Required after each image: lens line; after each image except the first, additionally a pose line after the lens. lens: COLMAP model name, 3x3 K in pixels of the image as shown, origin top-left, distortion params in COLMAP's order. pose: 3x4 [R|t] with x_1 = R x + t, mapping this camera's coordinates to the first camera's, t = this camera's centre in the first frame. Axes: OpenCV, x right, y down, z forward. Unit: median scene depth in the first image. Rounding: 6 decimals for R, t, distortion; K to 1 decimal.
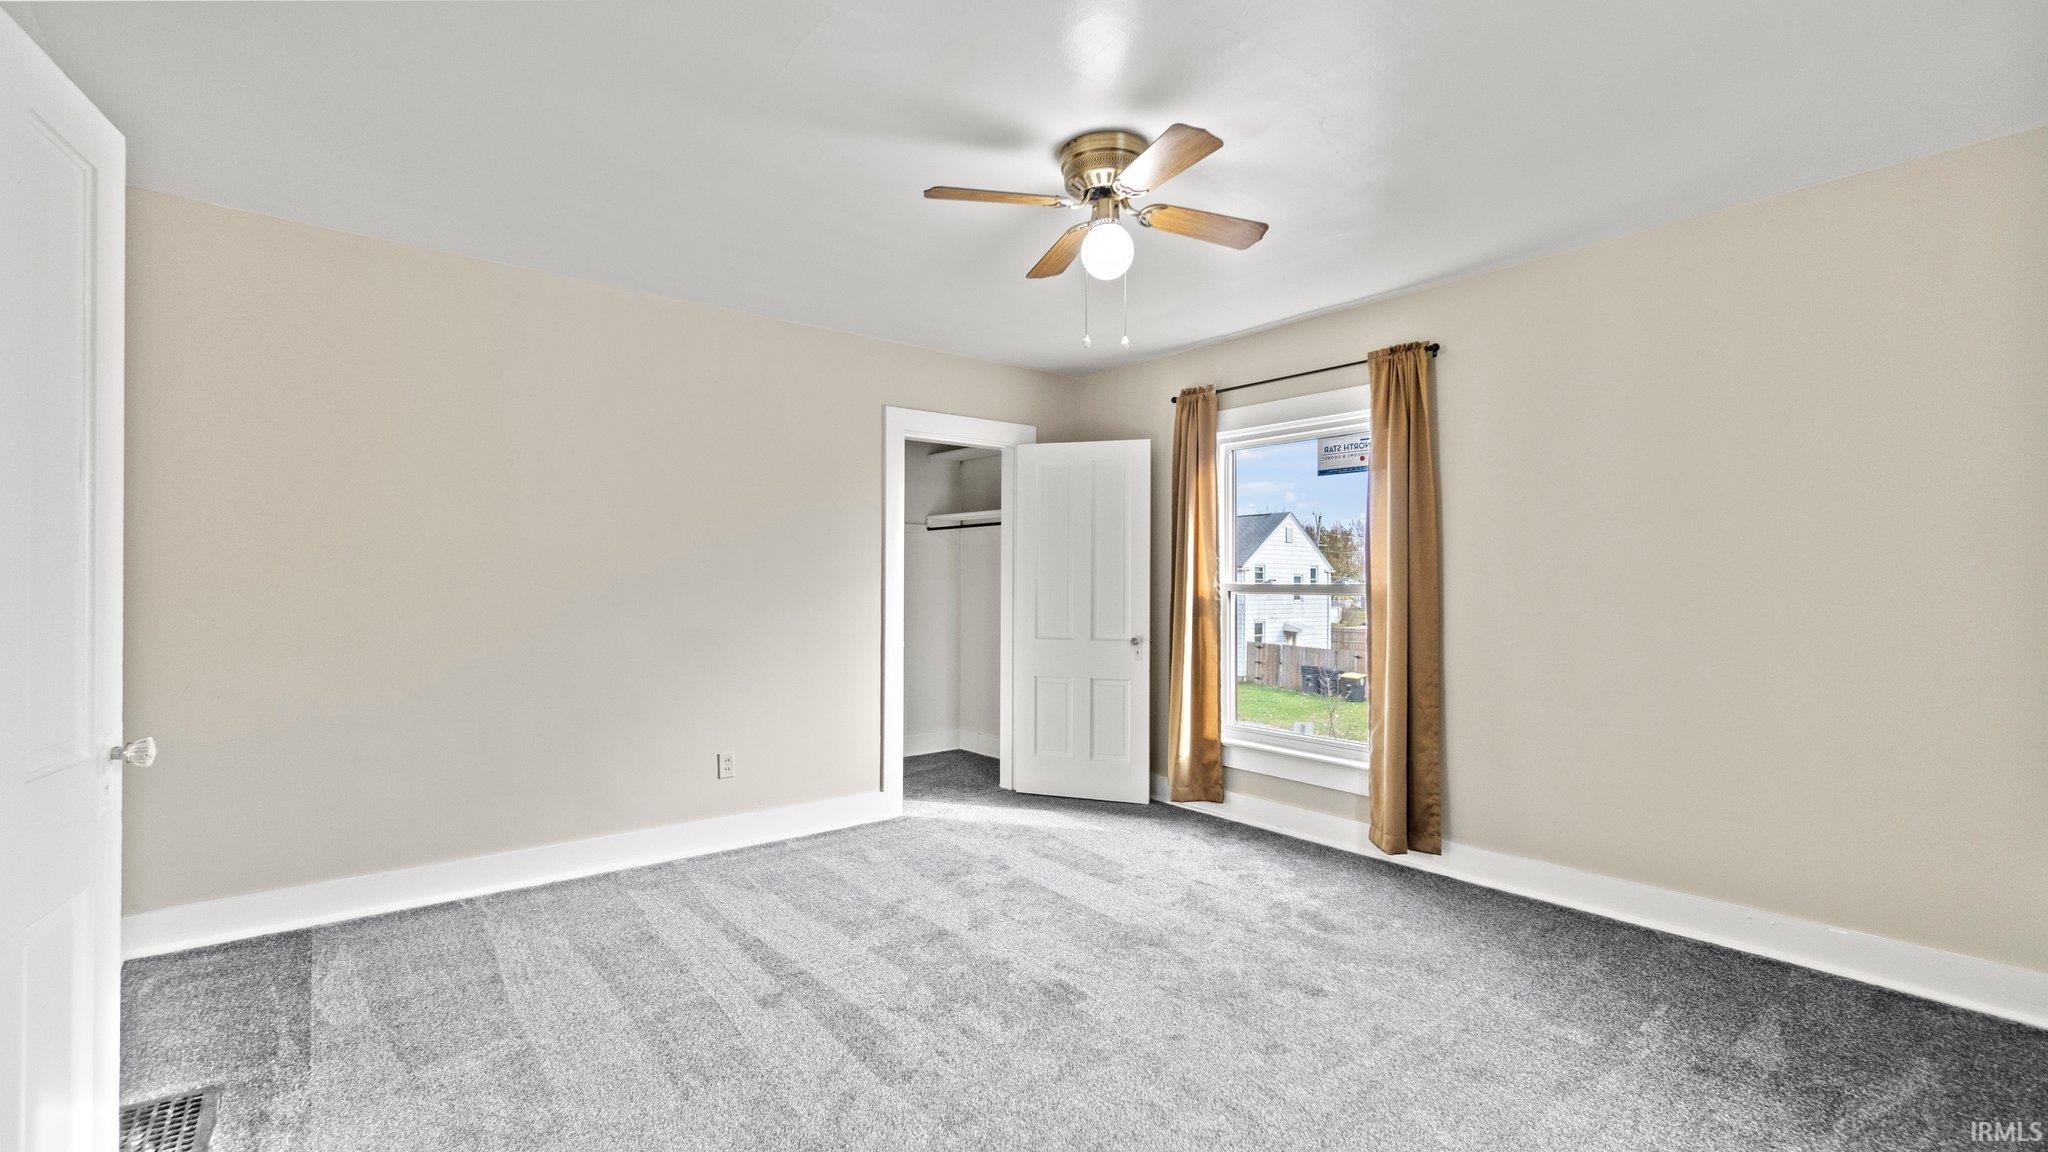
lens RADIAL K [[897.1, 0, 1022.0], [0, 897.1, 576.3], [0, 0, 1]] dist [0.008703, -0.000705]
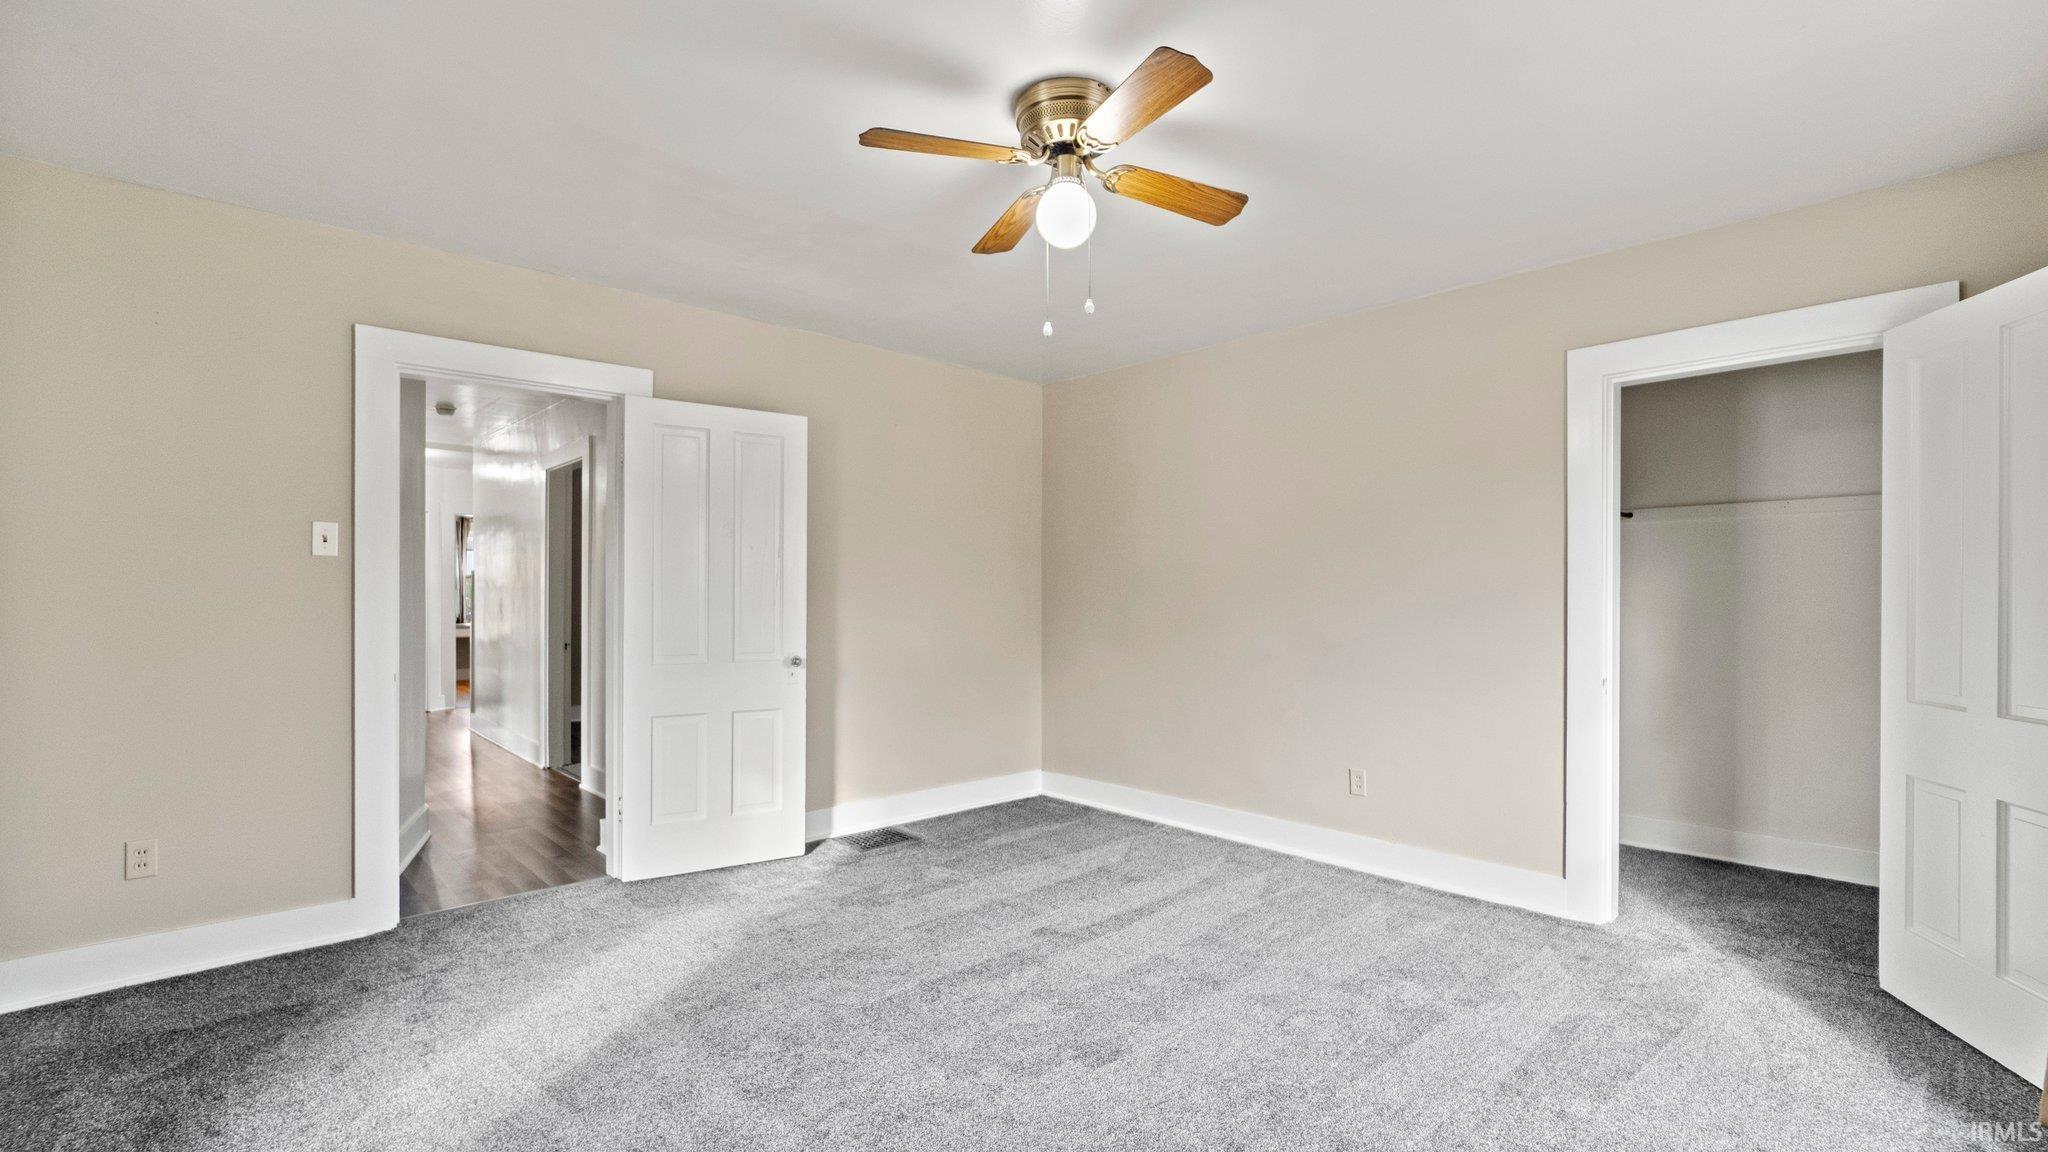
lens RADIAL K [[897.1, 0, 1022.3], [0, 897.1, 593.2], [0, 0, 1]] dist [0.008703, -0.000705]
pose [[0.061251, -0.007162, -0.998097, 0.724091], [0.012145, 0.999906, -0.006430, 0.007538], [0.998048, -0.011728, 0.061332, 0.673775]]
